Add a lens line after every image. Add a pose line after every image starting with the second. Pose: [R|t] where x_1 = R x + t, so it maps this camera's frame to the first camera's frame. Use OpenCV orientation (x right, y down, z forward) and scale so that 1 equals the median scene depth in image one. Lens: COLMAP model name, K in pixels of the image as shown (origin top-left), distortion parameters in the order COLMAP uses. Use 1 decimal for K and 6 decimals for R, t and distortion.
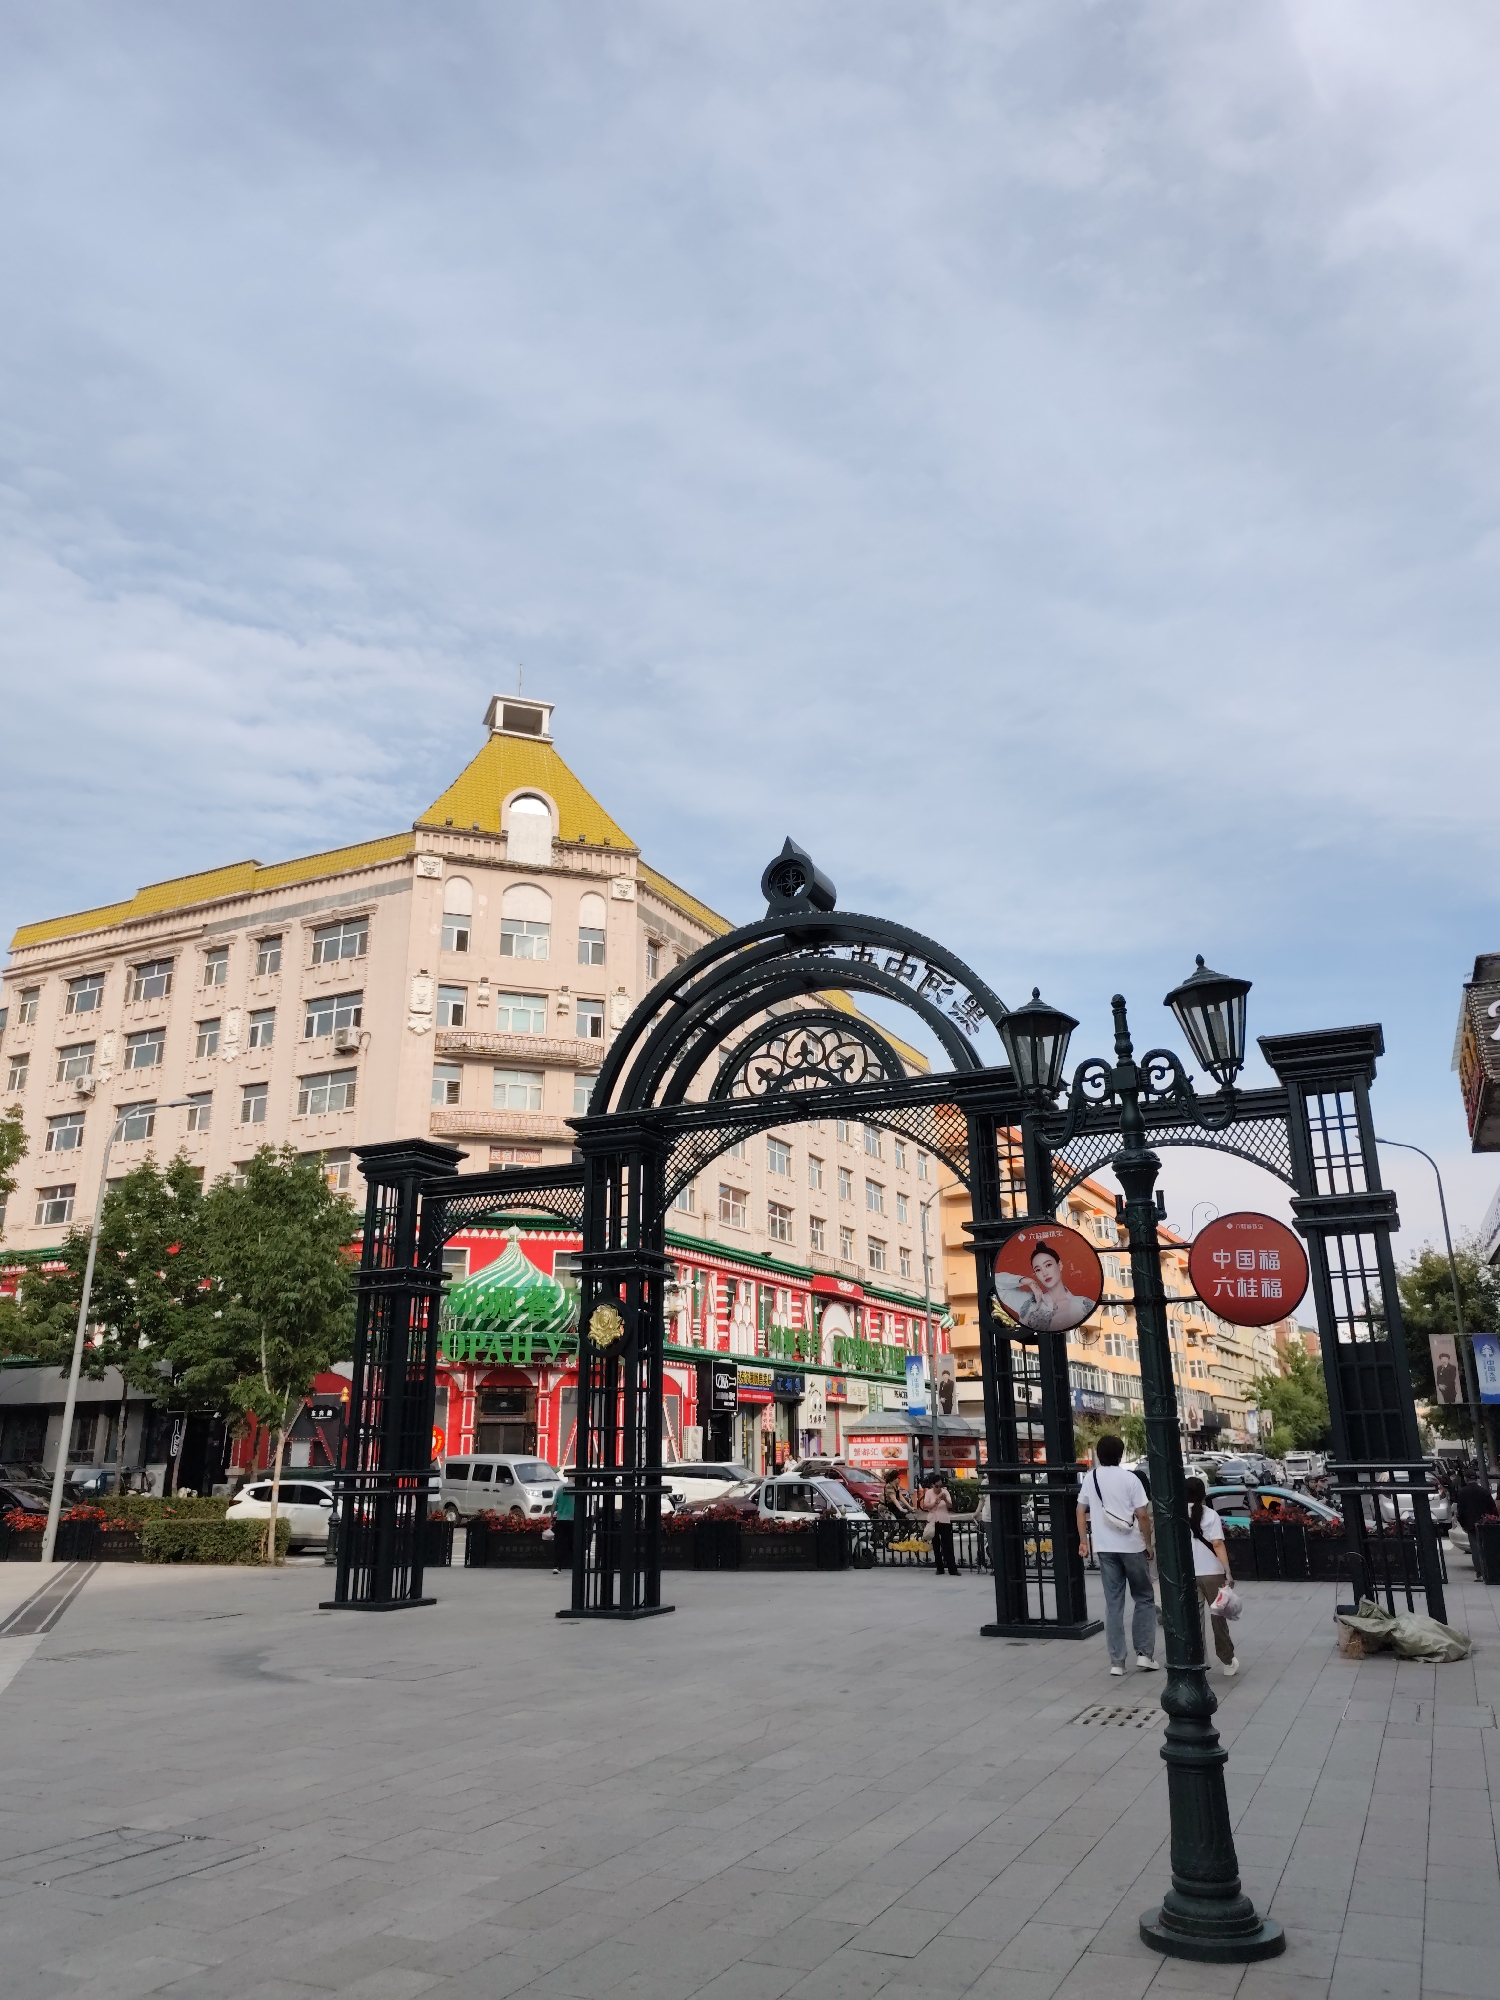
lens RADIAL K [[1329.4, 0, 826.0], [0, 1329.4, 1005.7], [0, 0, 1]] dist [0.018409, -0.003272]
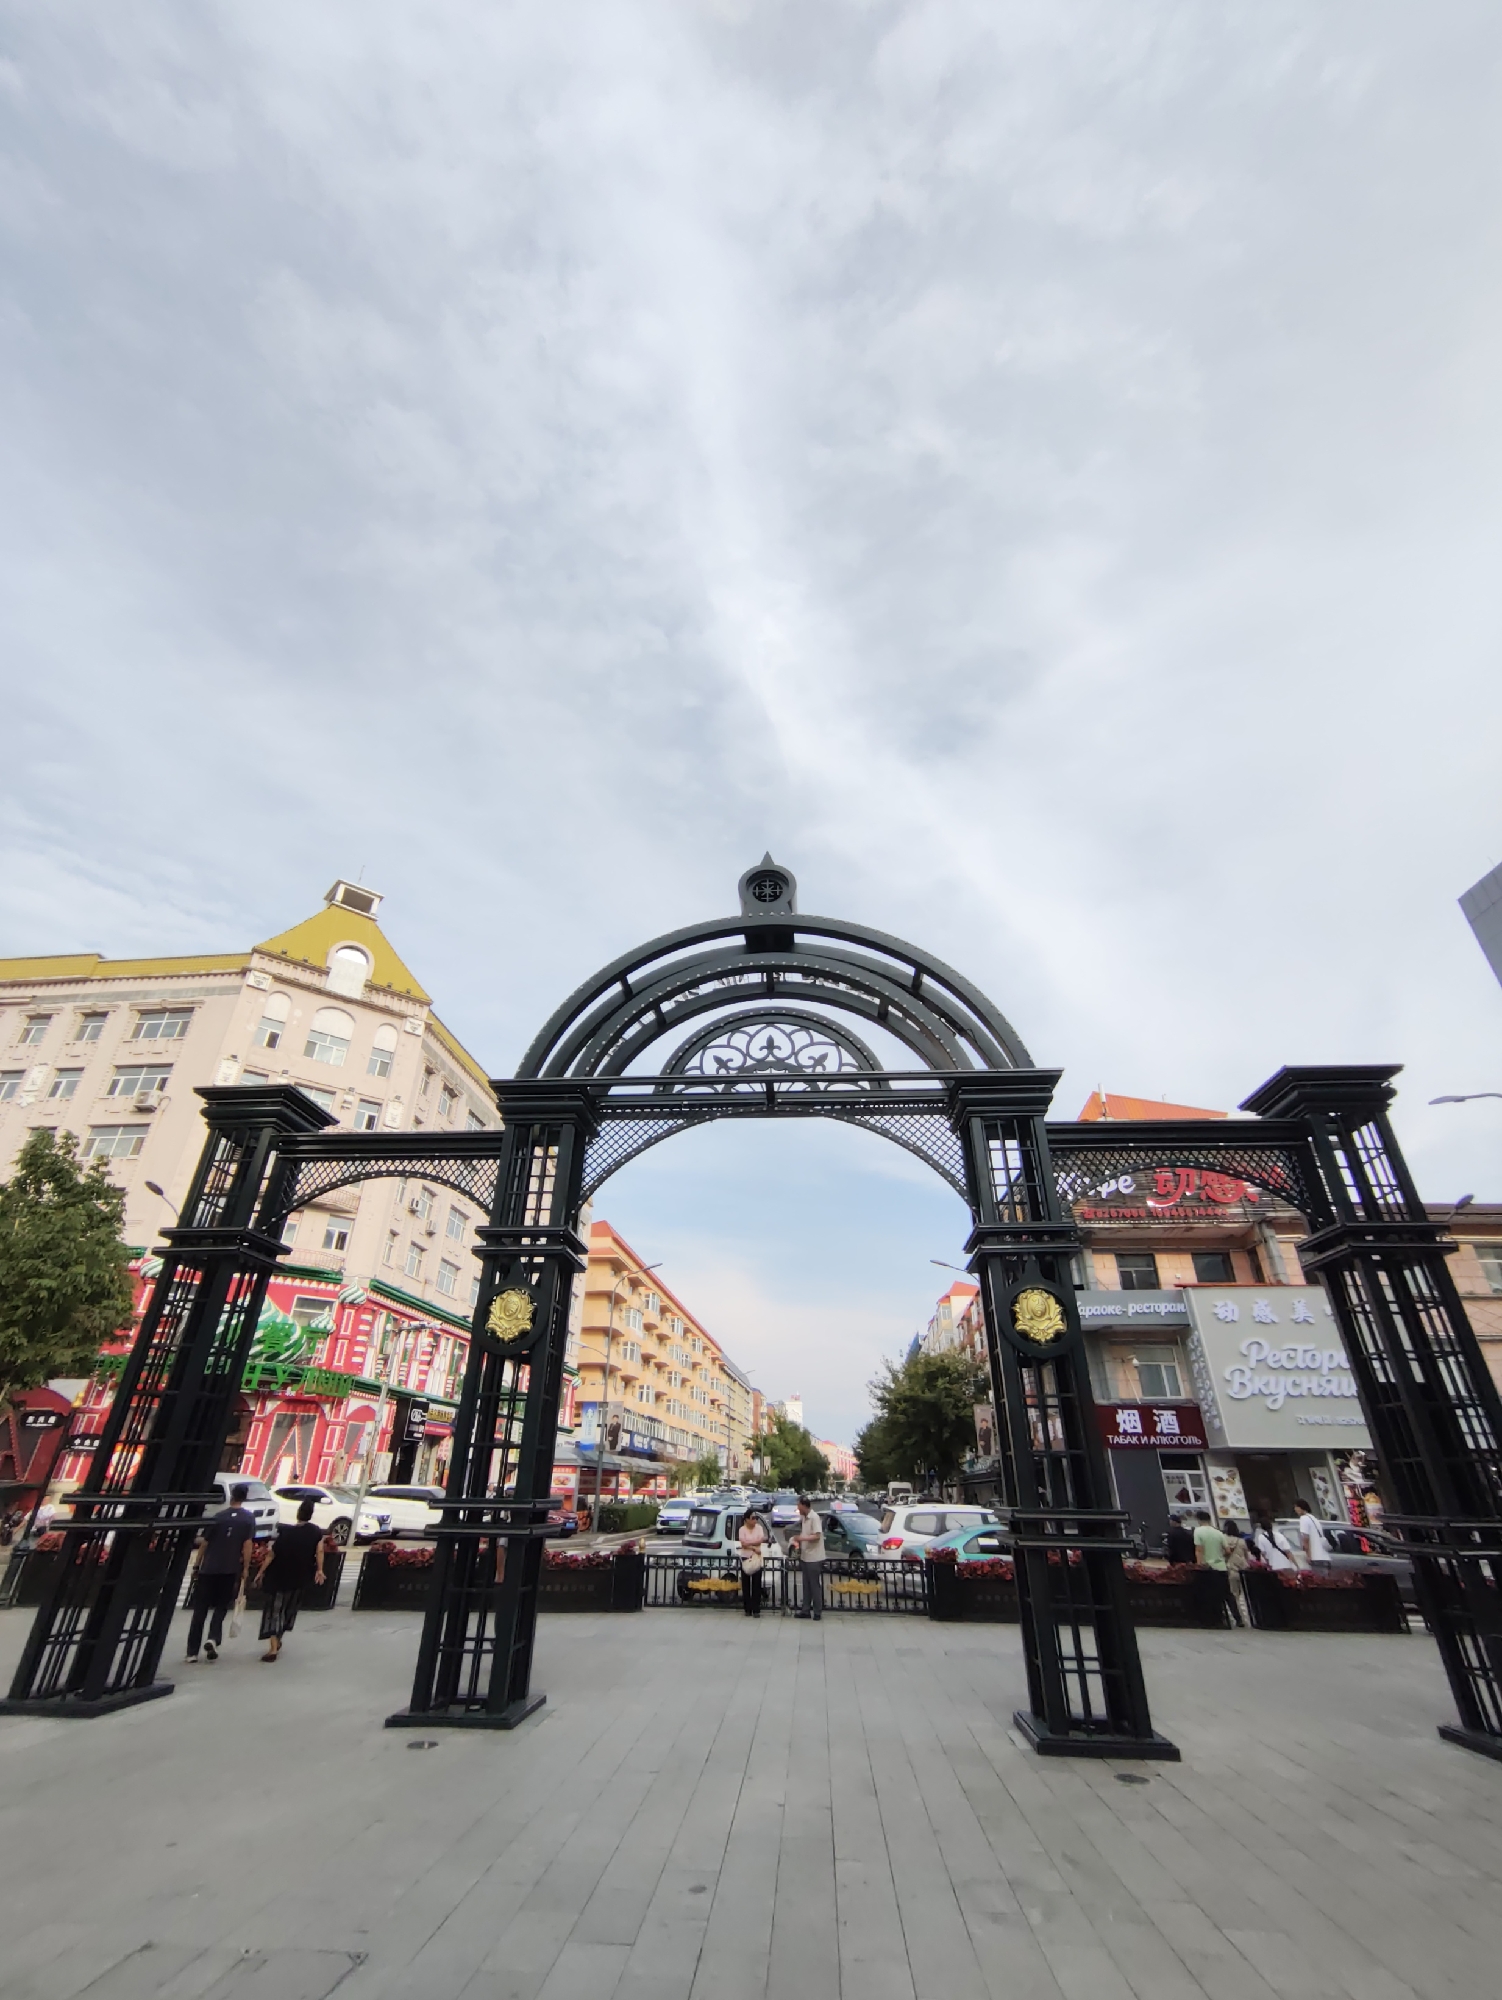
lens RADIAL K [[802.3, 0, 765.9], [0, 802.3, 1045.2], [0, 0, 1]] dist [0.000076, 0.000464]
pose [[0.937323, 0.189923, 0.292156, -0.053783], [-0.136172, 0.971386, -0.194592, 0.041855], [-0.320753, 0.142612, 0.936365, 0.125413]]
